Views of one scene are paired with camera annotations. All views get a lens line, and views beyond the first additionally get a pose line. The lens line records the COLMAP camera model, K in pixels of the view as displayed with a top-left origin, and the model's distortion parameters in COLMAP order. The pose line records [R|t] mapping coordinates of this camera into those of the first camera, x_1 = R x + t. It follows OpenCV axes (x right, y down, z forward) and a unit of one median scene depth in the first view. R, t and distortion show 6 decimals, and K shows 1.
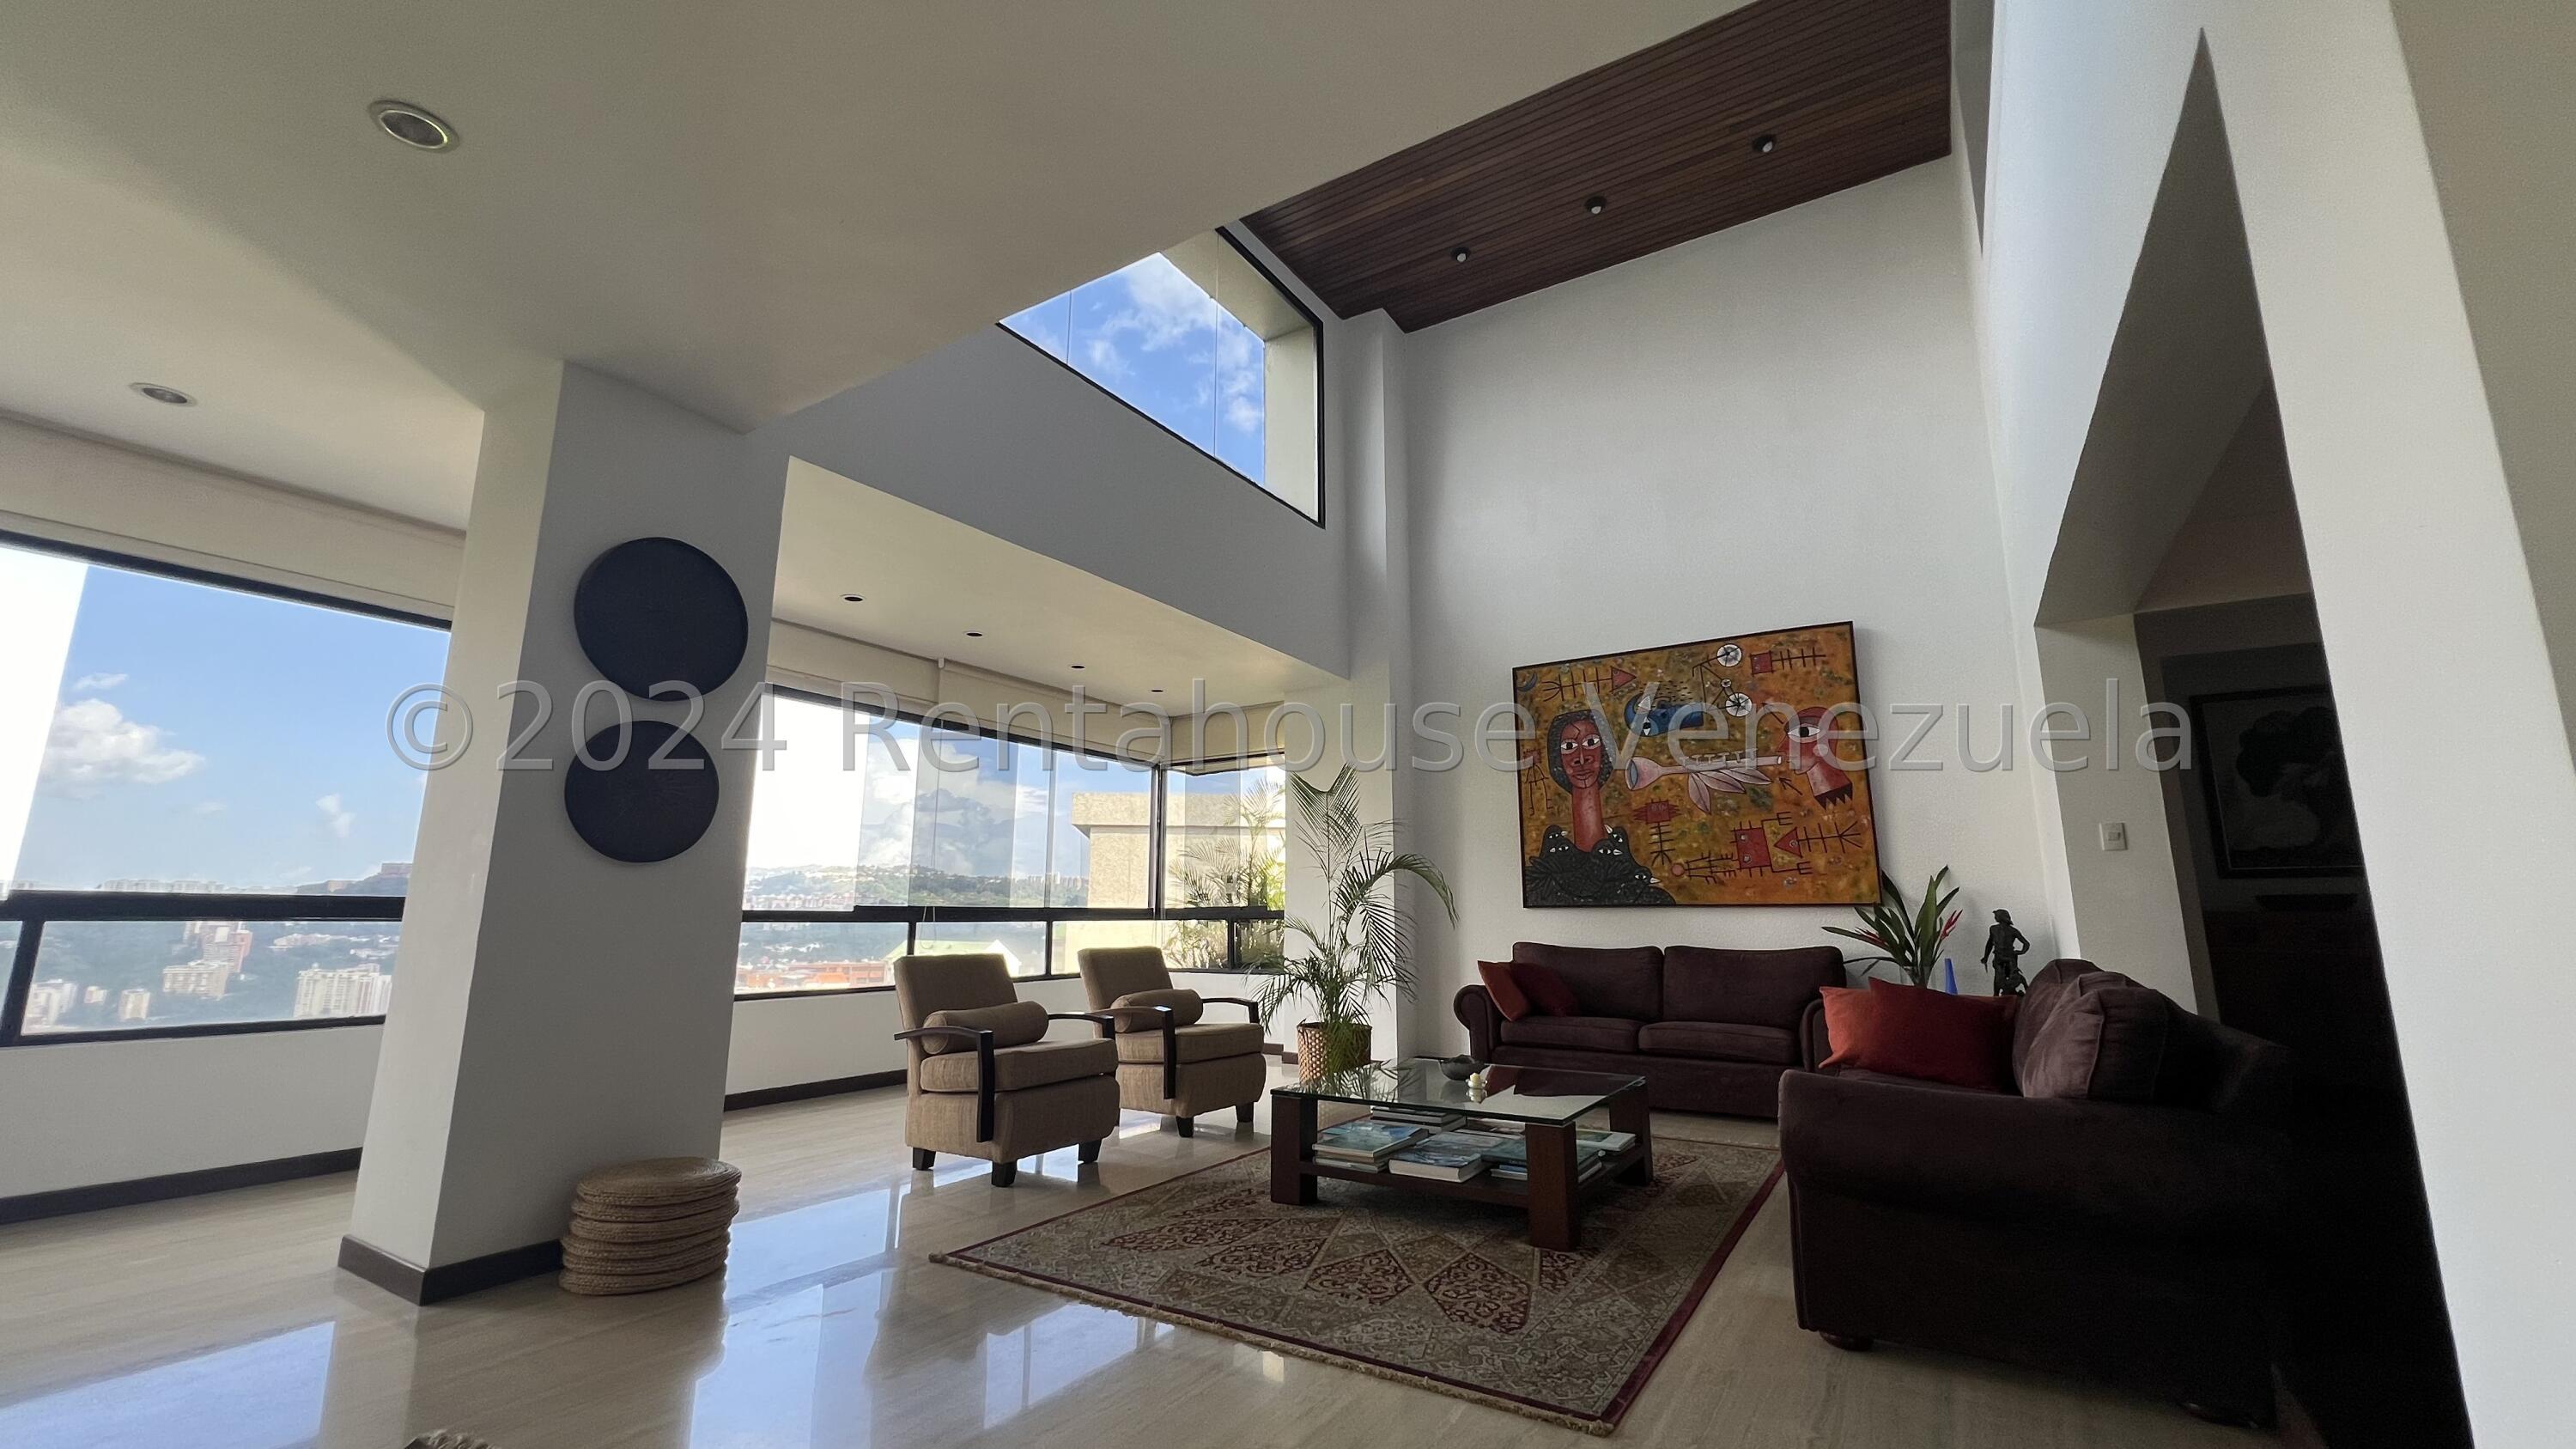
lens RADIAL K [[1031.8, 0, 1282.9], [0, 1031.8, 723.7], [0, 0, 1]] dist [-0.000193, 0.000573]
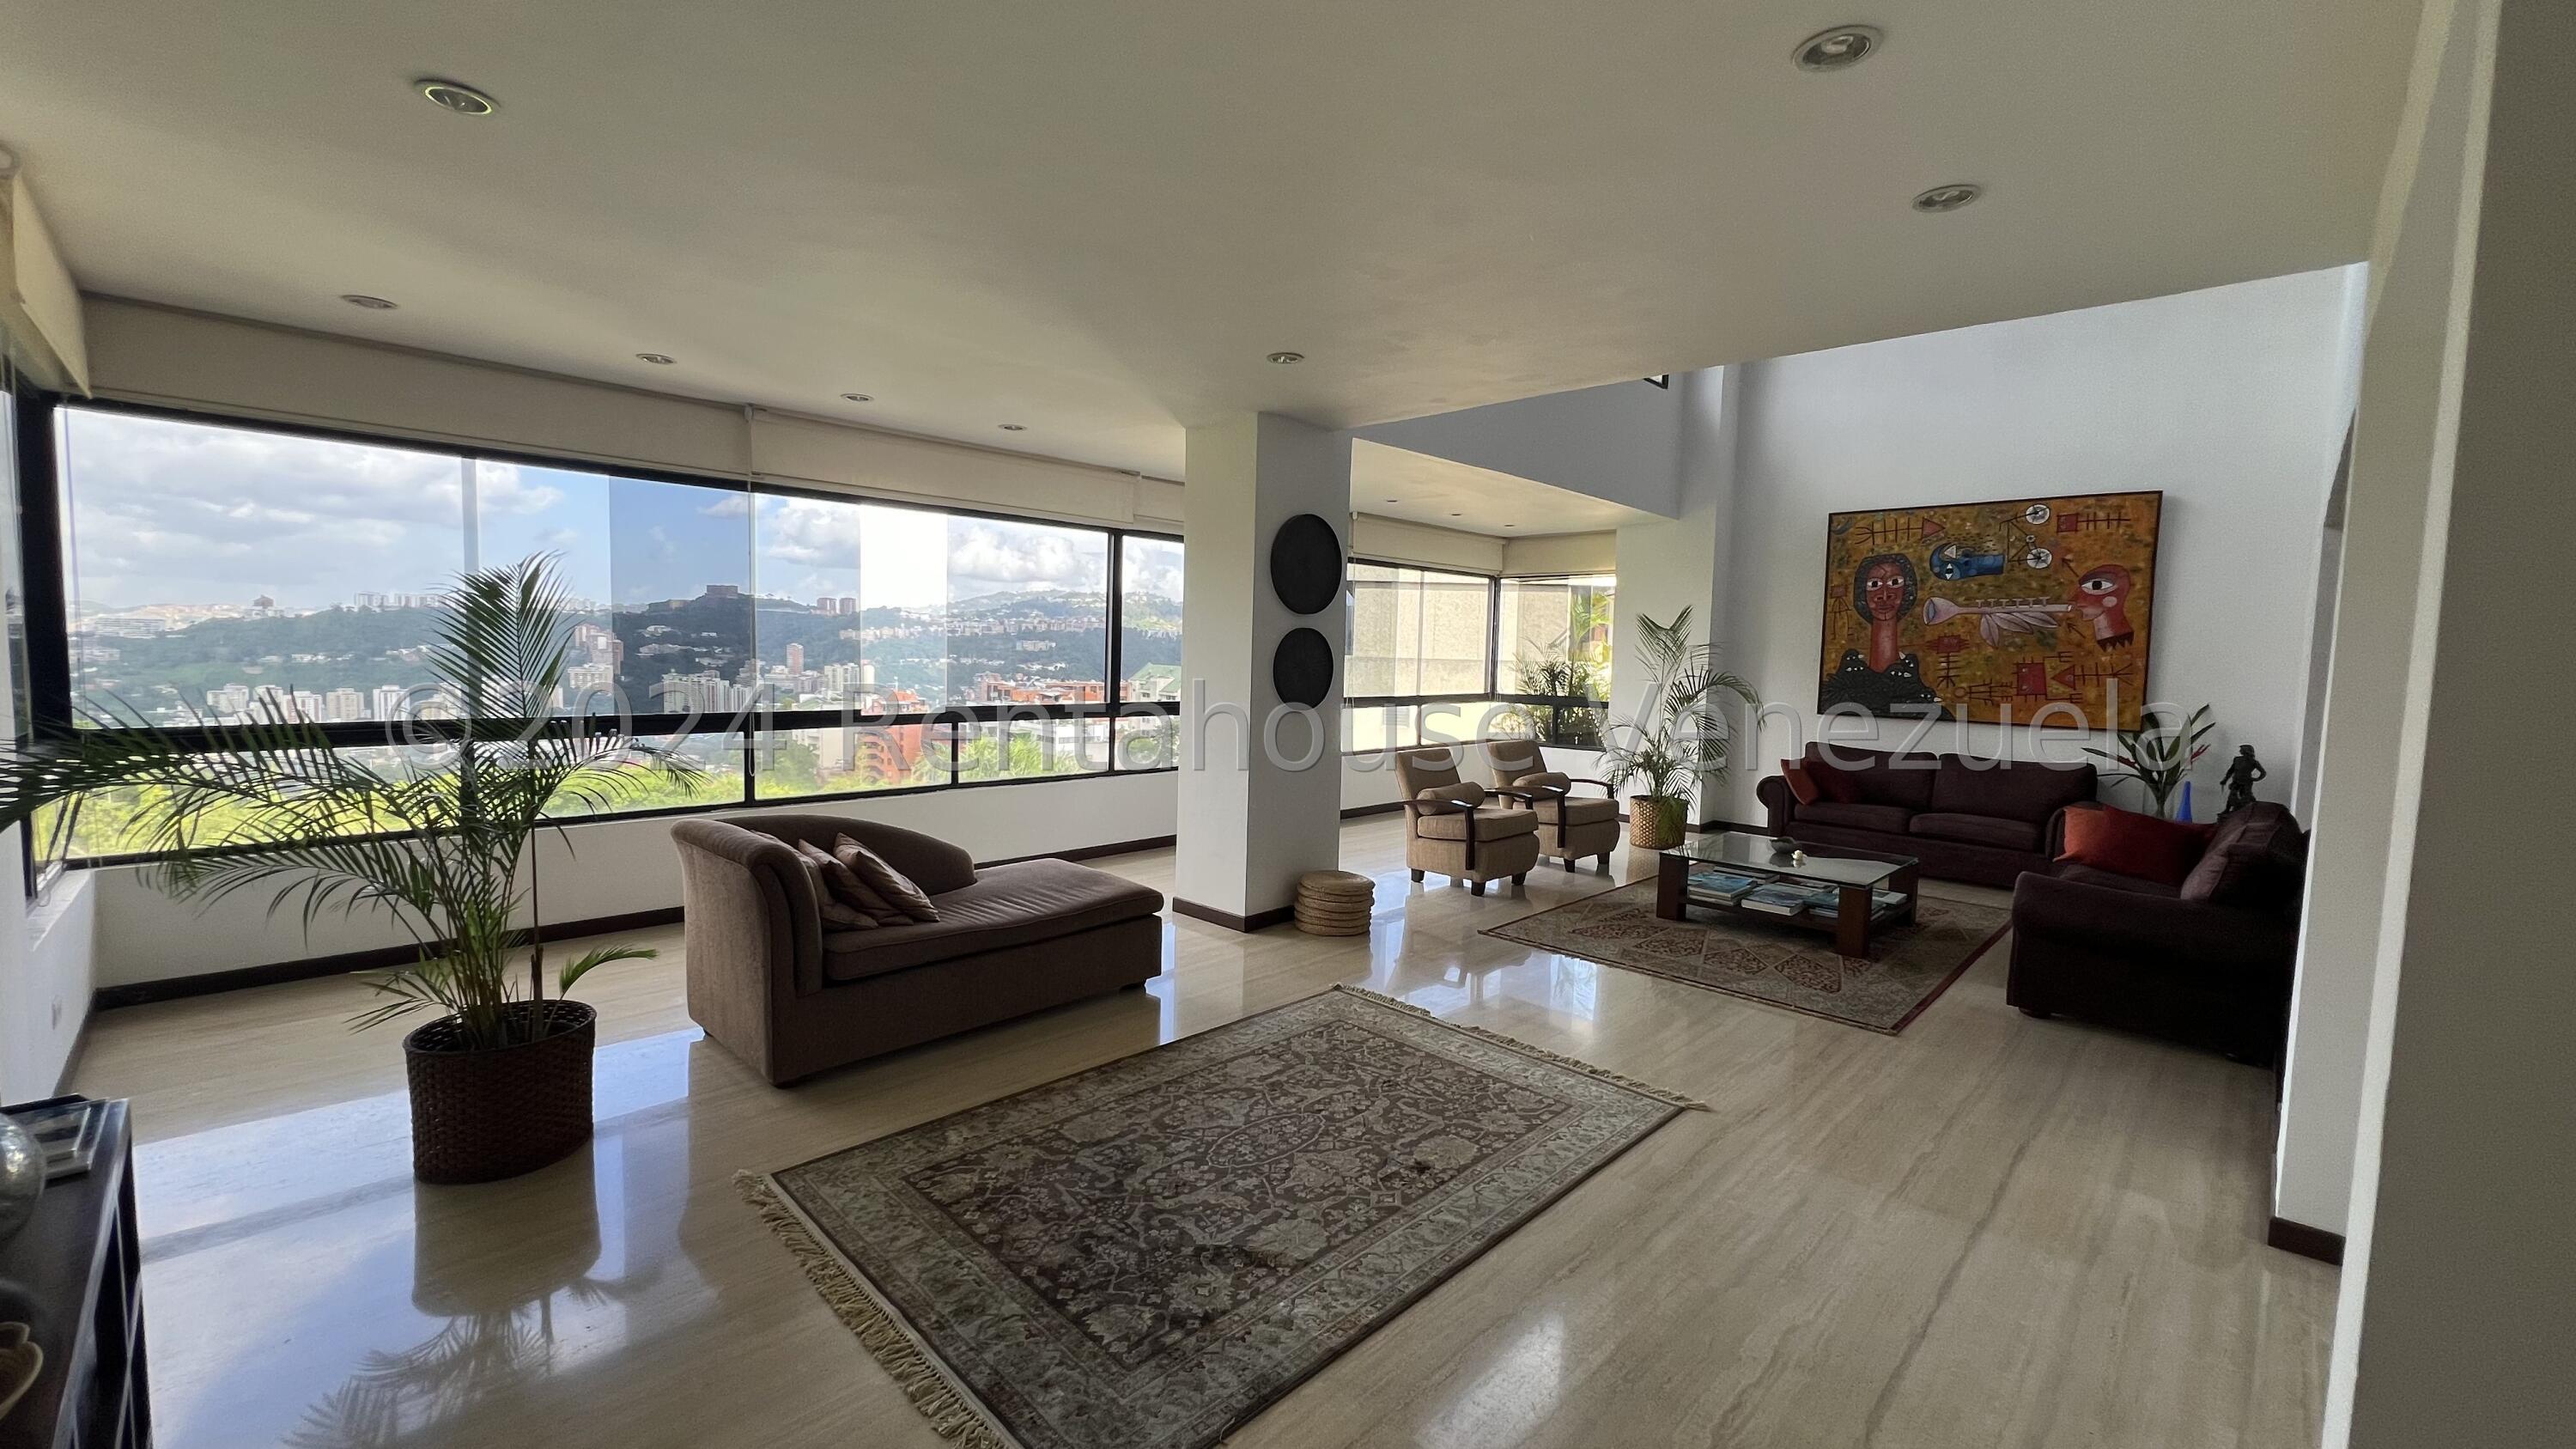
lens RADIAL K [[1031.8, 0, 1280.6], [0, 1031.8, 721.5], [0, 0, 1]] dist [-0.000193, 0.000573]
pose [[0.978236, 0.038442, -0.203903, -0.164438], [0.014694, 0.967387, 0.252878, -0.154404], [0.206974, -0.250371, 0.945768, -0.353742]]
